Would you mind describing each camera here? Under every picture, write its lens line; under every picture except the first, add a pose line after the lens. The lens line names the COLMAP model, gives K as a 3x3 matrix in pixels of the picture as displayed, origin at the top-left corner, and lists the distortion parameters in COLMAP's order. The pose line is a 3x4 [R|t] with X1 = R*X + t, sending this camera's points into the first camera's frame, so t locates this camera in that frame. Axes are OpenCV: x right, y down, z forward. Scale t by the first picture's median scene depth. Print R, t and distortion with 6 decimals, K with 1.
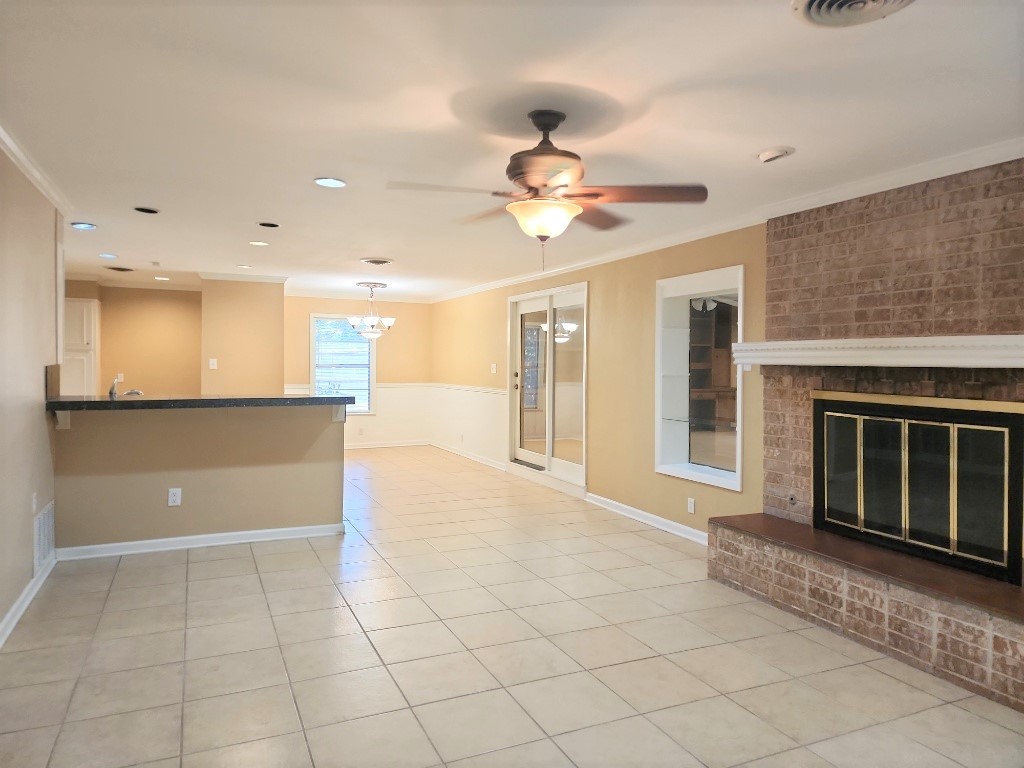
lens RADIAL K [[687.5, 0, 509.5], [0, 687.5, 373.1], [0, 0, 1]] dist [0.074318, -0.020541]
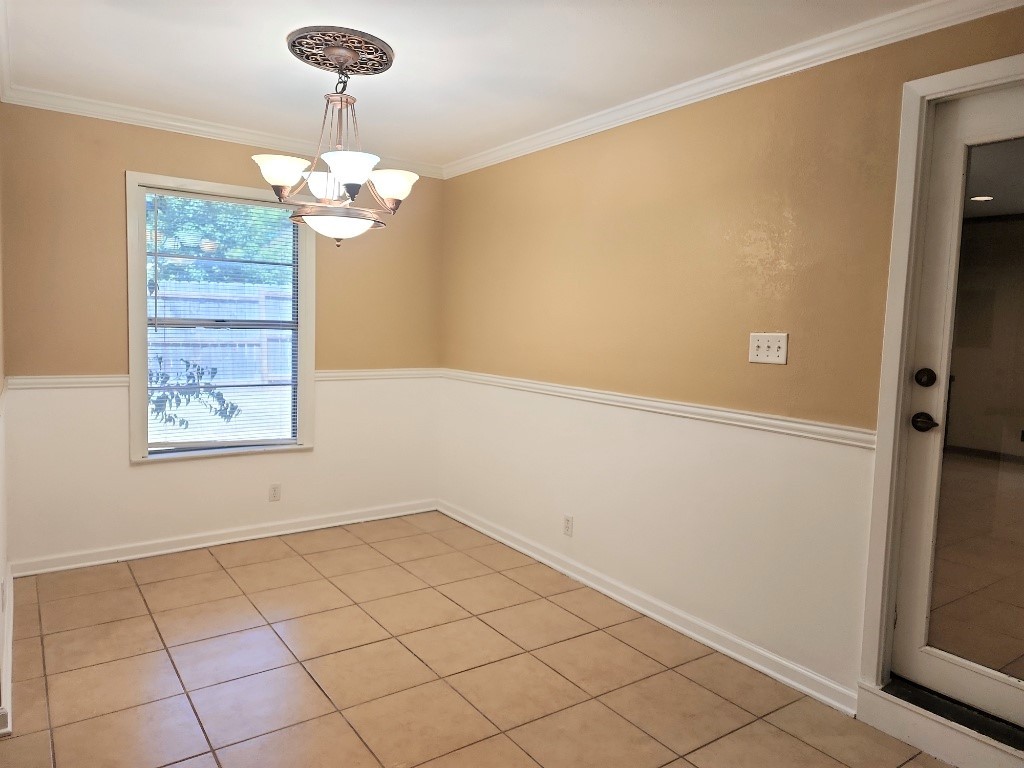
lens RADIAL K [[687.5, 0, 507.7], [0, 687.5, 376.8], [0, 0, 1]] dist [0.074318, -0.020541]
pose [[0.983284, 0.010377, 0.181785, -0.366437], [-0.022406, 0.997682, 0.064247, -0.021524], [-0.180697, -0.067246, 0.981237, 1.377928]]
